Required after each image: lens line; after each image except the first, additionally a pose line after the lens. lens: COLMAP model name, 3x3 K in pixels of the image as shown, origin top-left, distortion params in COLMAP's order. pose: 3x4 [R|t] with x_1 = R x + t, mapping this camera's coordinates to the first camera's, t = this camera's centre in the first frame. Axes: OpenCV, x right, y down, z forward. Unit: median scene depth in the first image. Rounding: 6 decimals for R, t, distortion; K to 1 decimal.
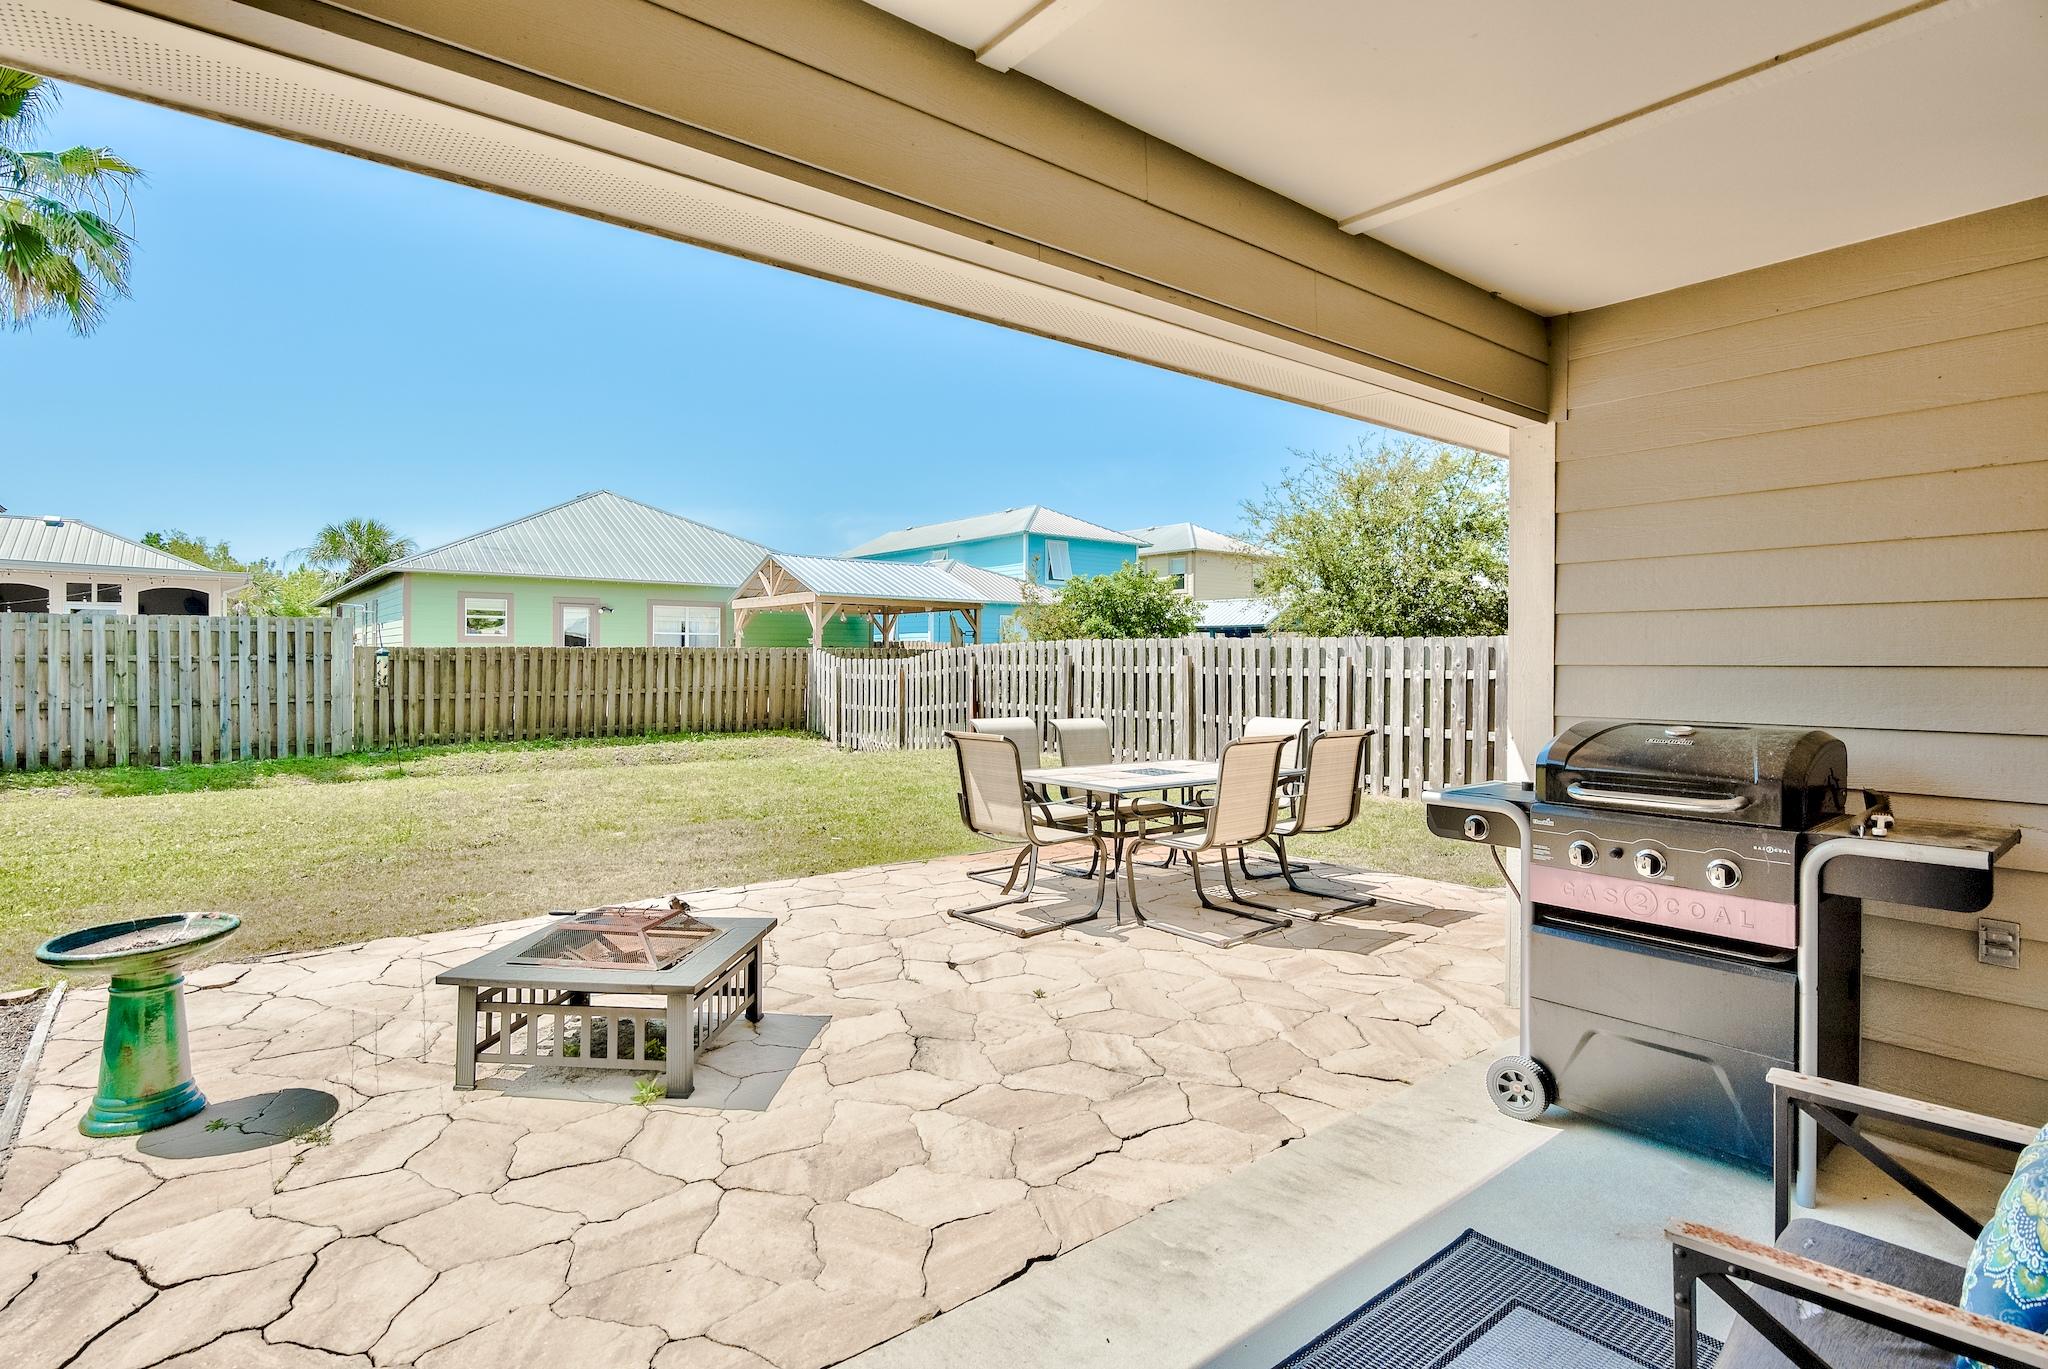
lens RADIAL K [[1010.3, 0, 1055.2], [0, 1010.3, 683.5], [0, 0, 1]] dist [0.002816, 0.000598]
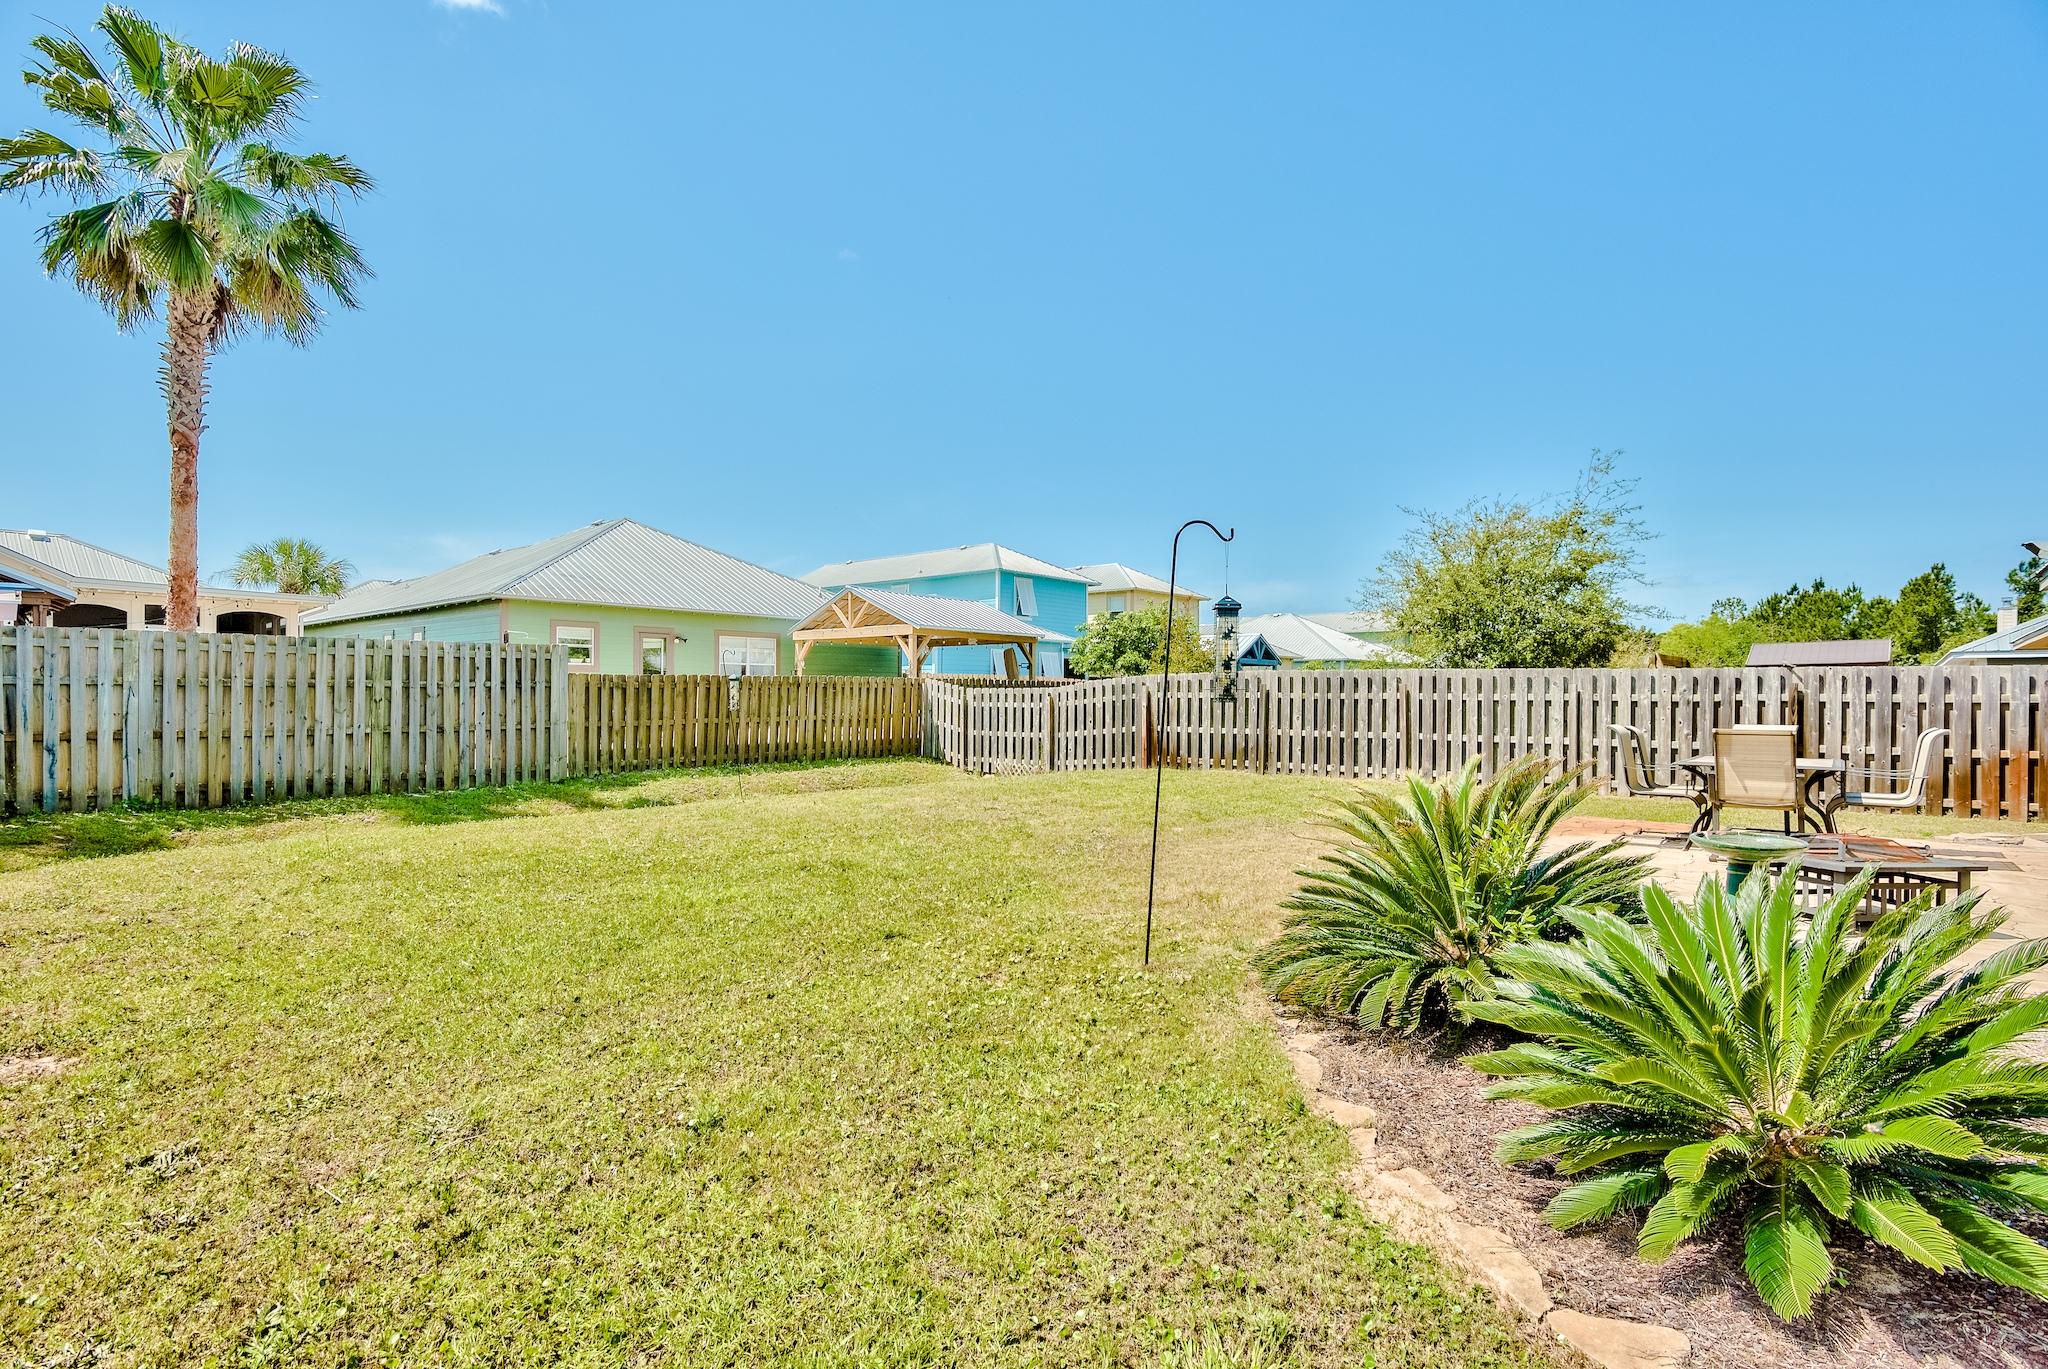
lens RADIAL K [[999.5, 0, 1064.7], [0, 999.5, 692.0], [0, 0, 1]] dist [0.001284, 0.000031]
pose [[0.983726, 0.001435, 0.179670, -0.348466], [0.003158, 0.999676, -0.025276, 0.007746], [-0.179648, 0.025433, 0.983402, -0.062058]]
